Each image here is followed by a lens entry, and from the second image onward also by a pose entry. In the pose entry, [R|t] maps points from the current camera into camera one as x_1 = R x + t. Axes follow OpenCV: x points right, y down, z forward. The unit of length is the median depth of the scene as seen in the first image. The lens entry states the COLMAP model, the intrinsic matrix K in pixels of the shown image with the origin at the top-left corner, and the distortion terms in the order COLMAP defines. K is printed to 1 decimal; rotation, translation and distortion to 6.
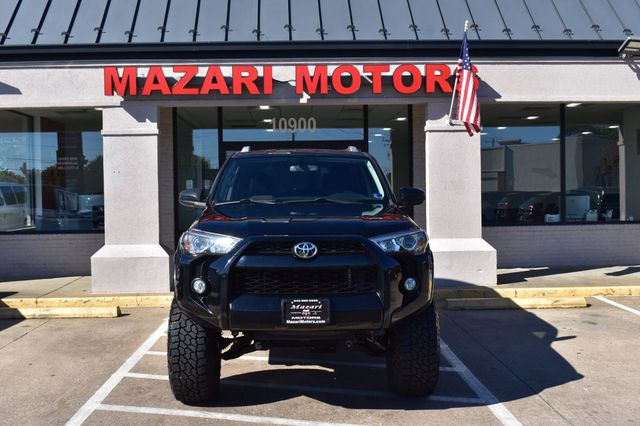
lens RADIAL K [[749.3, 0, 320.0], [0, 749.3, 213.0], [0, 0, 1]] dist [-0.020134, -0.048121]
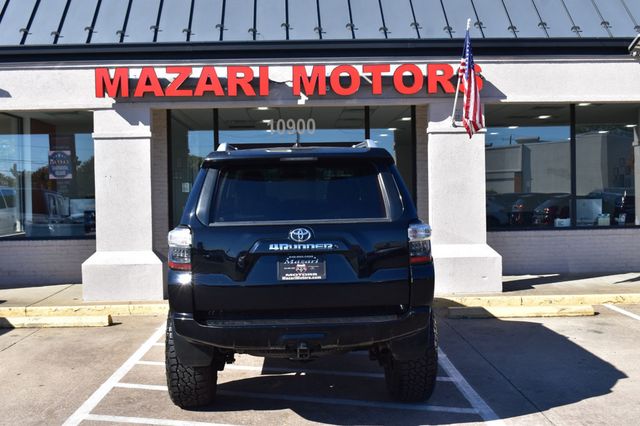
lens RADIAL K [[795.7, 0, 320.0], [0, 795.7, 213.0], [0, 0, 1]] dist [-0.015762, -0.037541]
pose [[0.999949, -0.002434, -0.009768, 0.012147], [0.002401, 0.999991, -0.003409, -0.003185], [0.009776, 0.003385, 0.999946, -0.025810]]
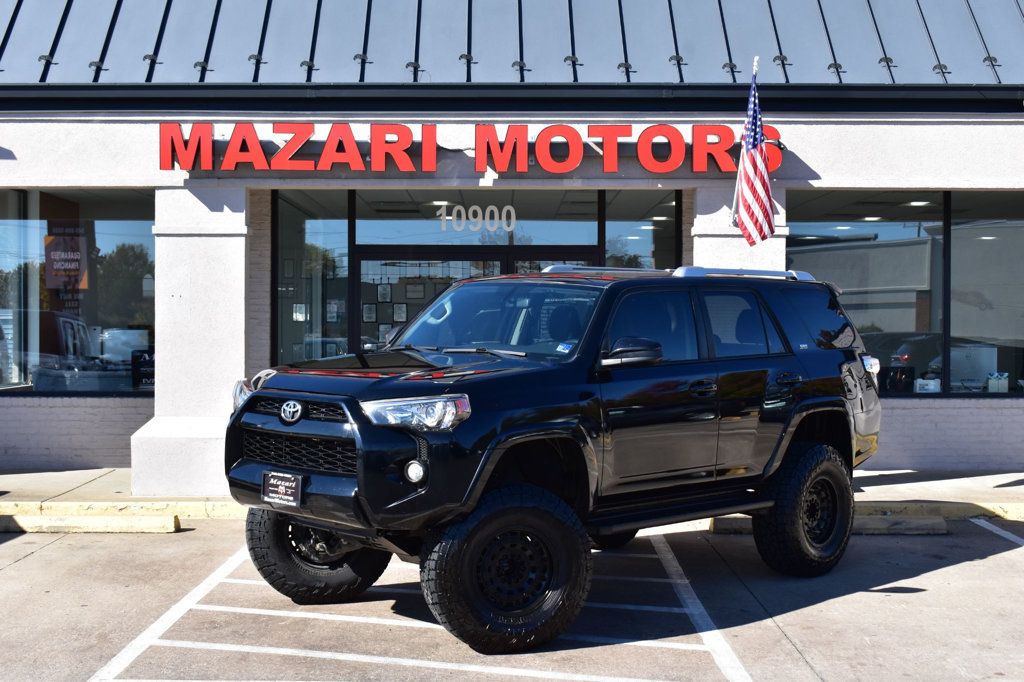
lens RADIAL K [[1541.9, 0, 512.0], [0, 1541.9, 341.0], [0, 0, 1]] dist [0.011680, 0.126461]
pose [[0.999138, 0.017416, -0.037694, 0.046044], [-0.018048, 0.999701, -0.016479, -0.002814], [0.037395, 0.017145, 0.999153, -0.232915]]
